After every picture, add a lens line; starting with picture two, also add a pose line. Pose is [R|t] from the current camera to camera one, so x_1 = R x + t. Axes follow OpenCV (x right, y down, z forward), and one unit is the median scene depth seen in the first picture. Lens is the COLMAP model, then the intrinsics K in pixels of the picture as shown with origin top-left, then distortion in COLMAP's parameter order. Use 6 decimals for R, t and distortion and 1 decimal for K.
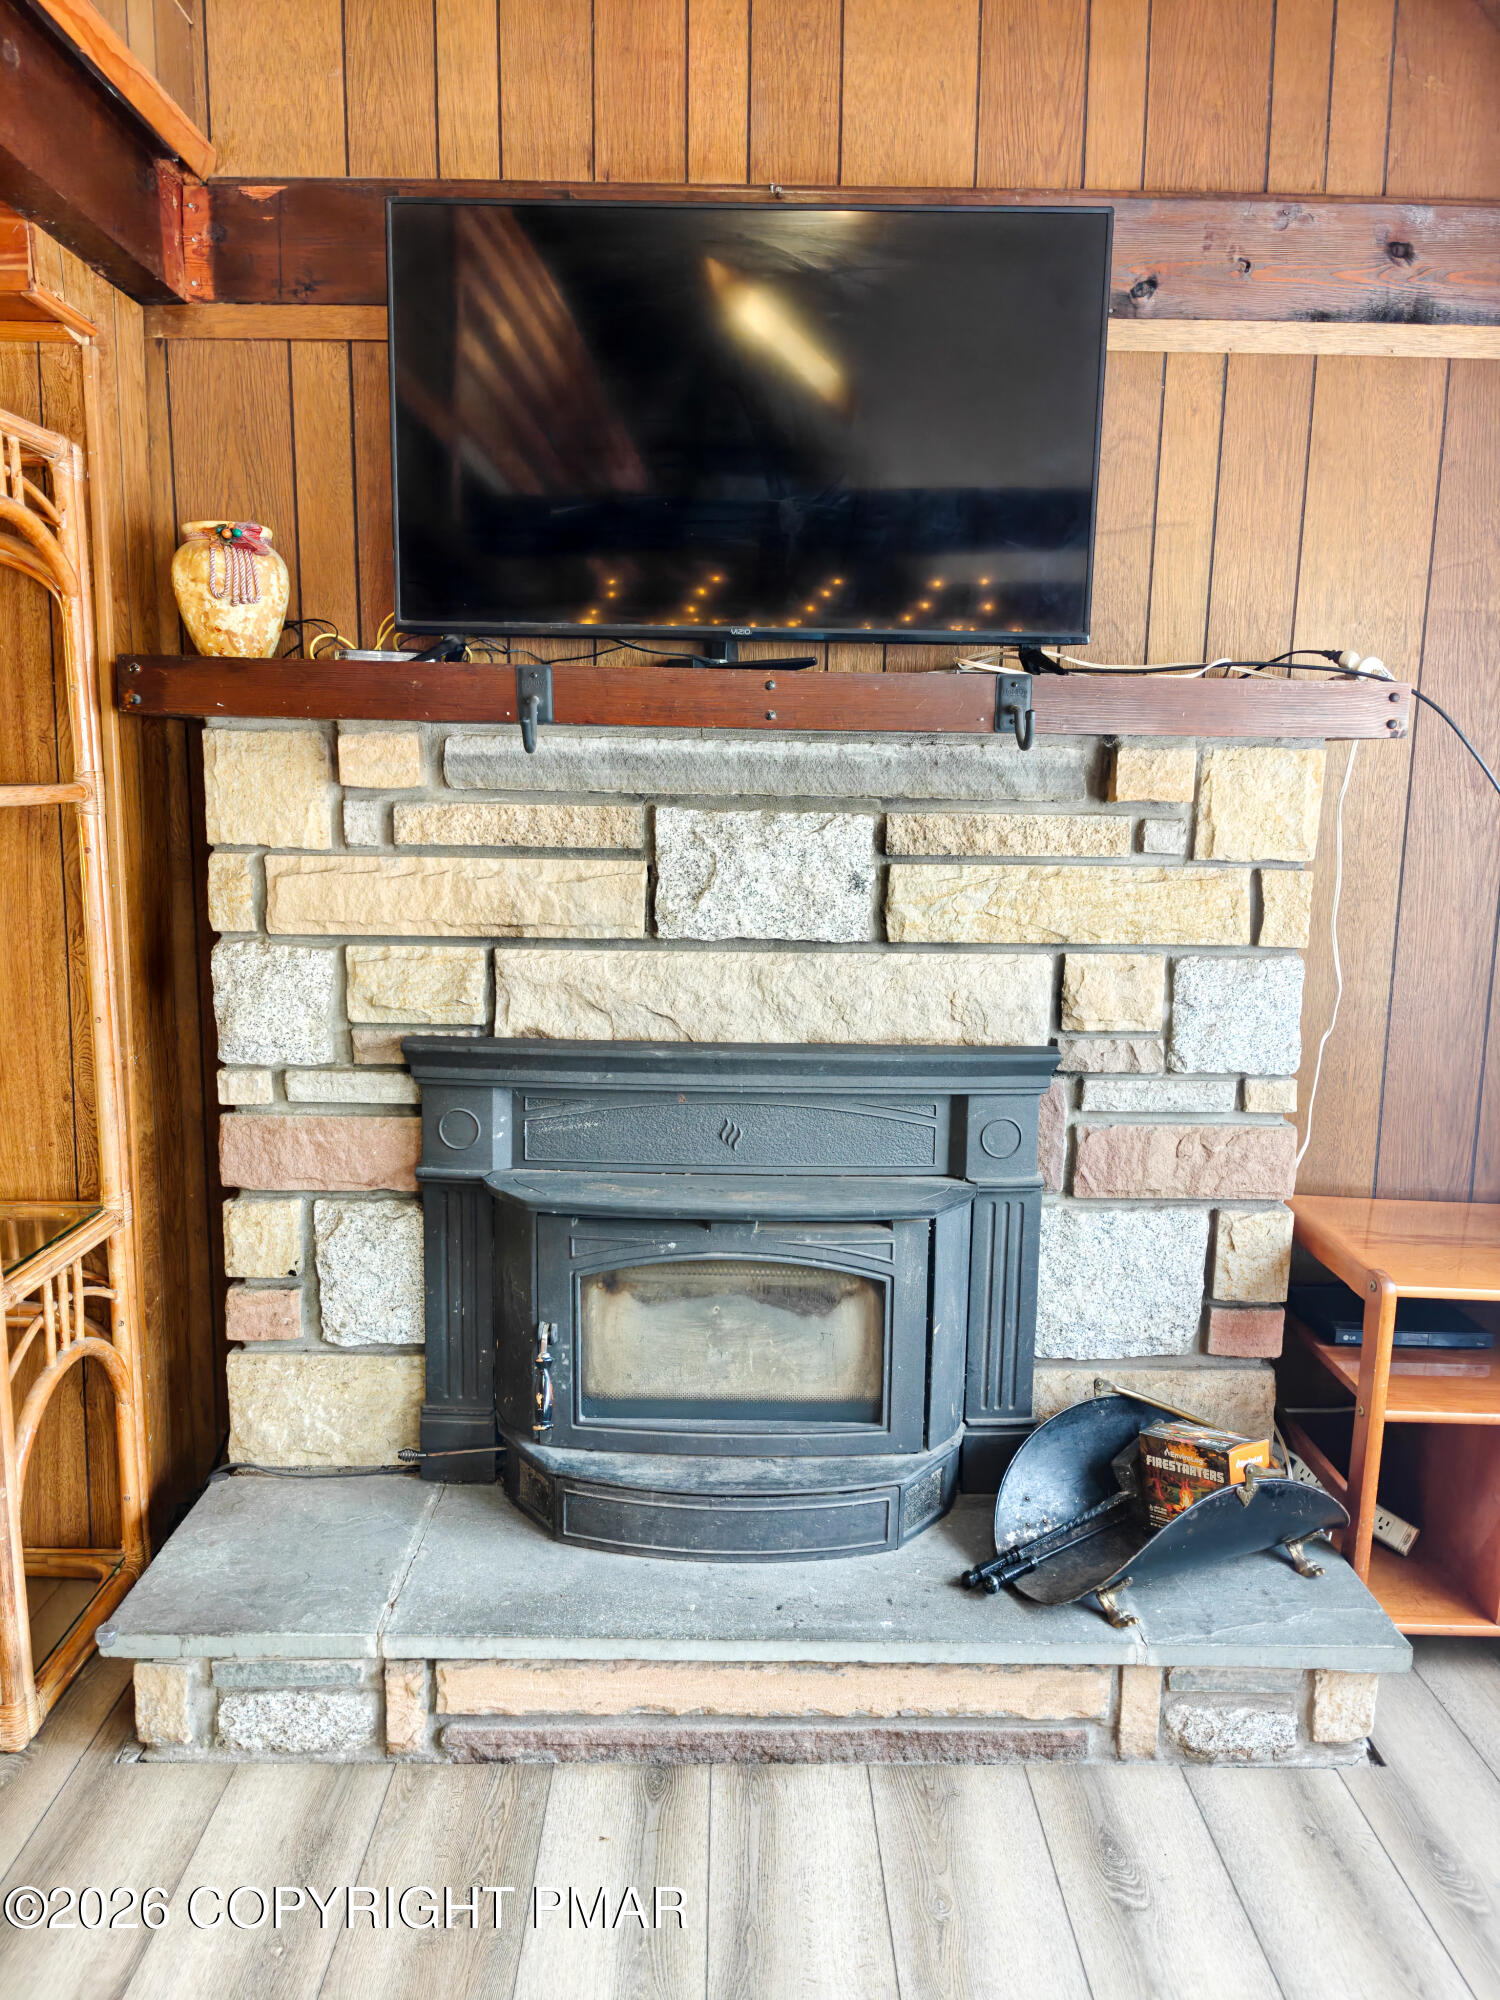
lens RADIAL K [[1359.3, 0, 746.9], [0, 1359.3, 997.8], [0, 0, 1]] dist [-0.008509, -0.007078]
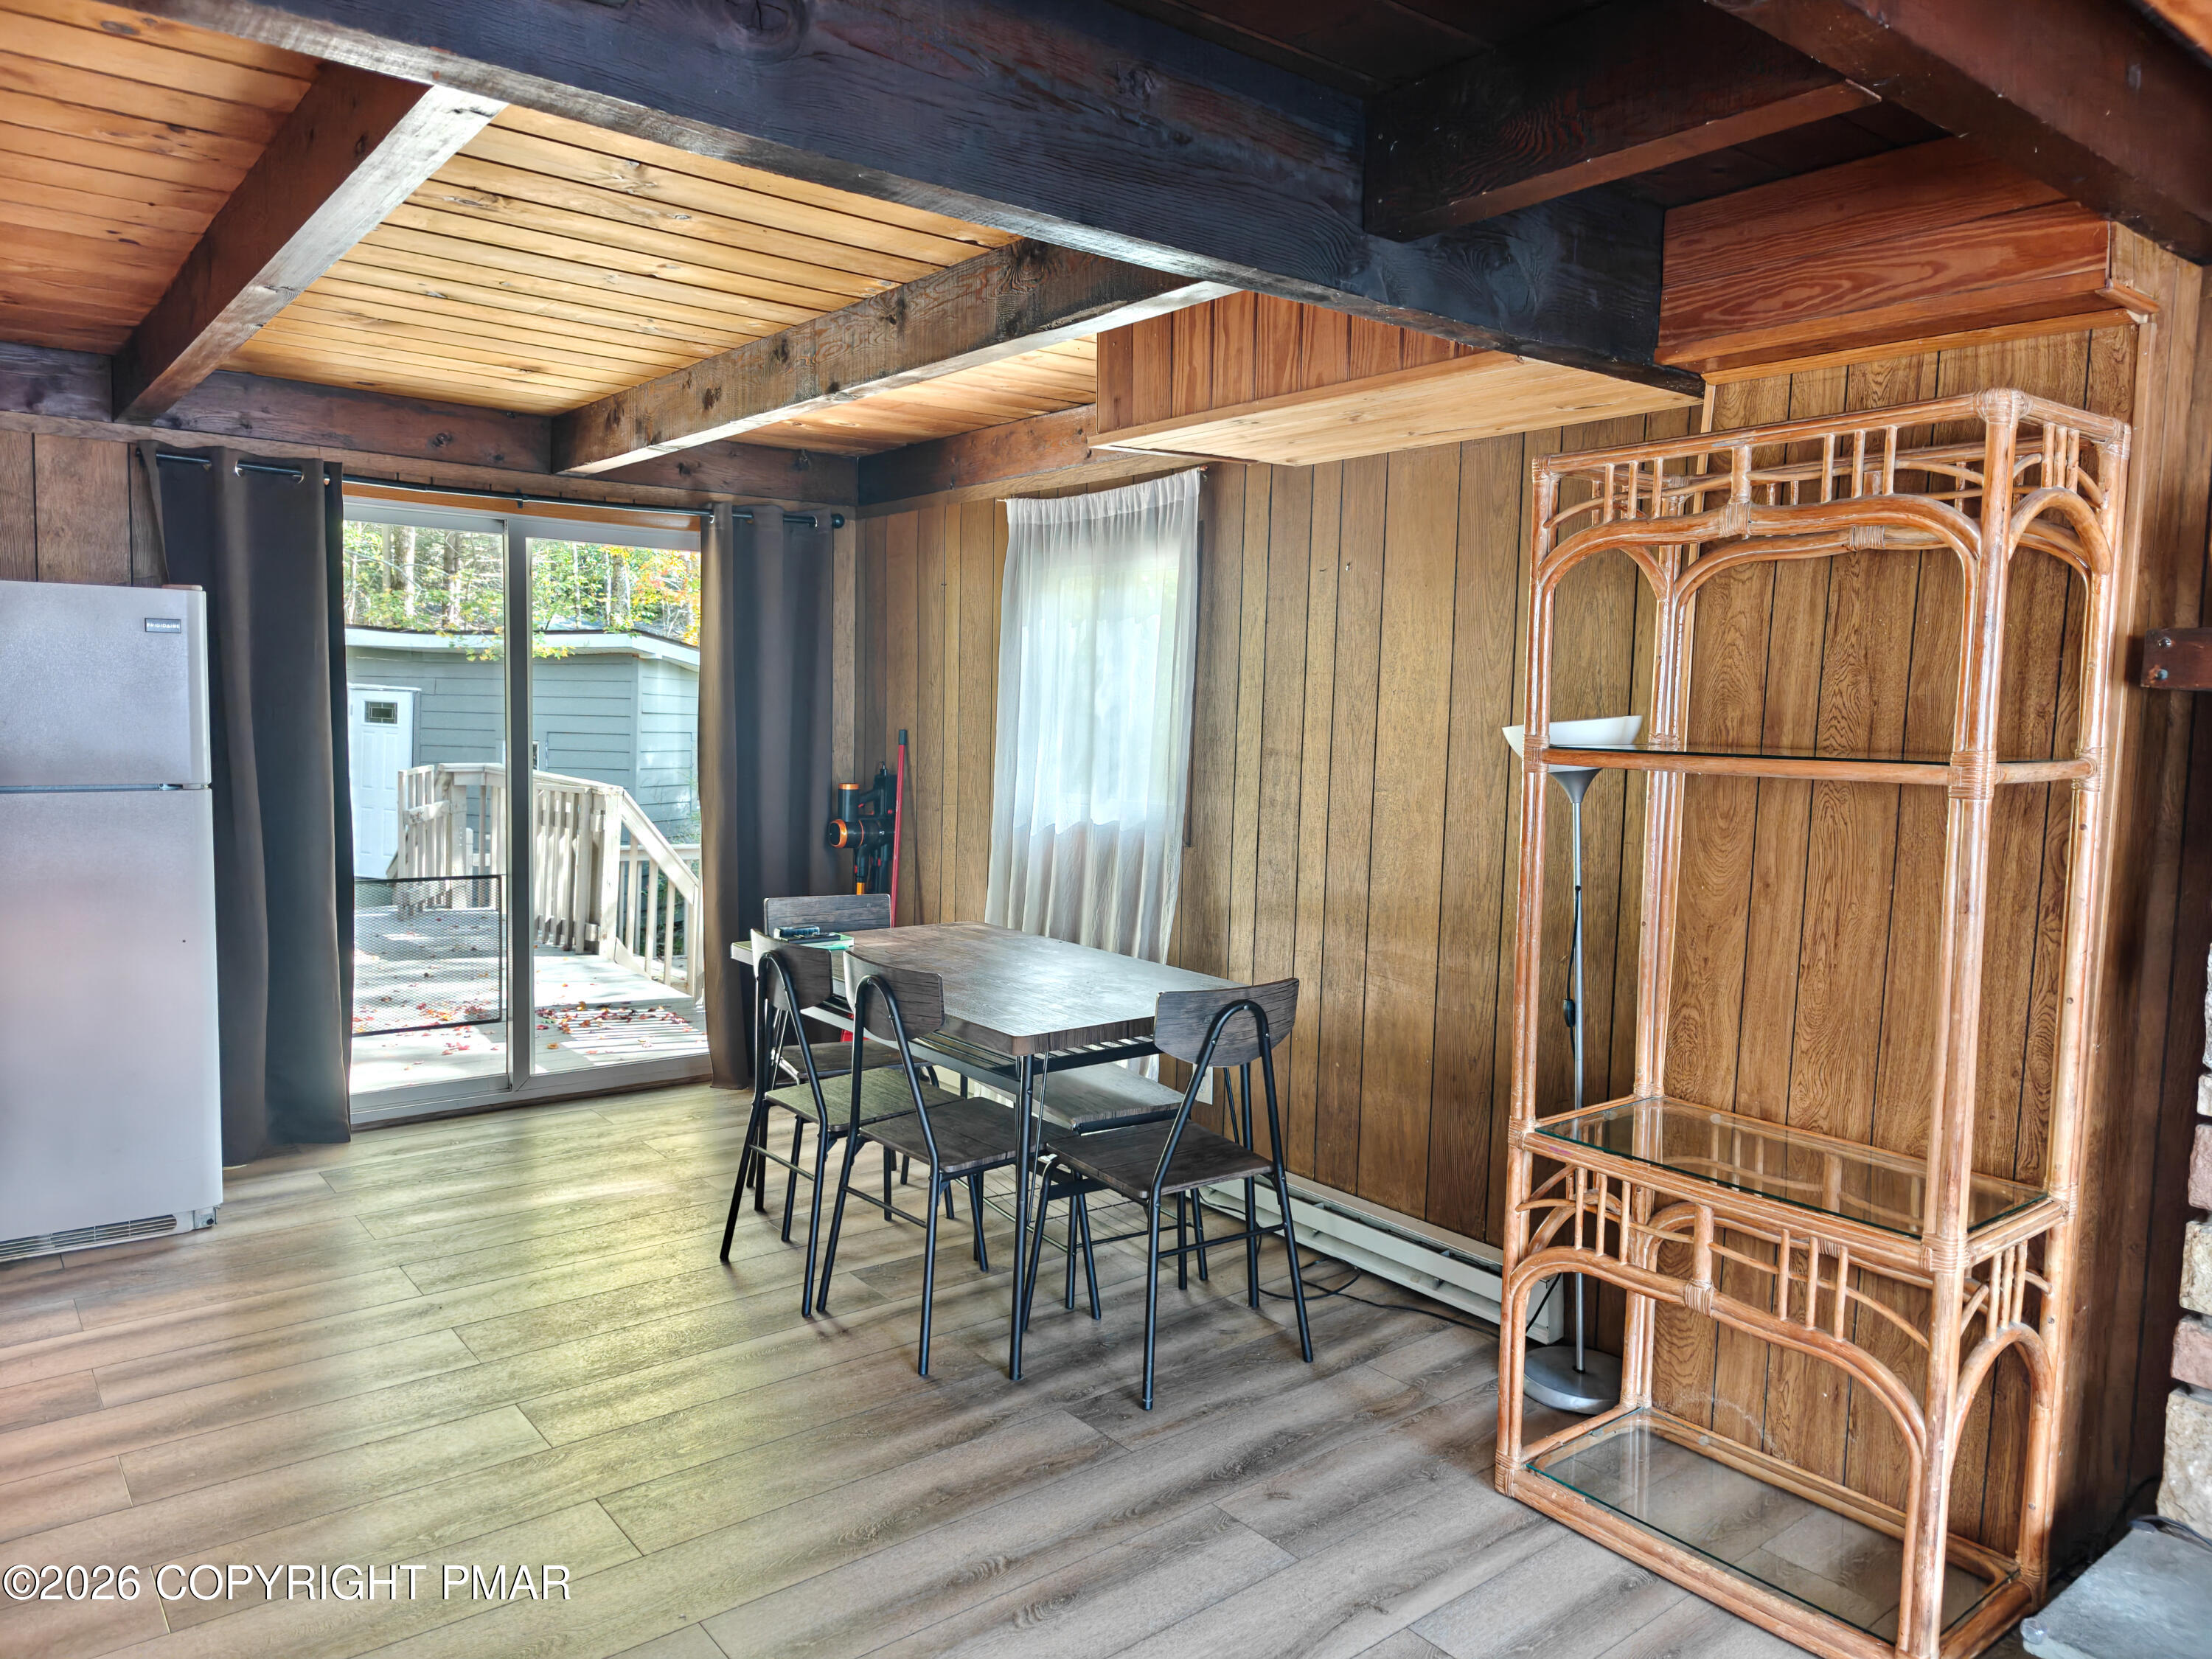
lens RADIAL K [[1503.4, 0, 1101.2], [0, 1503.4, 829.4], [0, 0, 1]] dist [-0.008509, -0.007078]
pose [[0.602715, 0.062596, -0.795498, -0.052802], [-0.134426, 0.990635, -0.023897, 0.013741], [0.786552, 0.121339, 0.605485, -0.207658]]
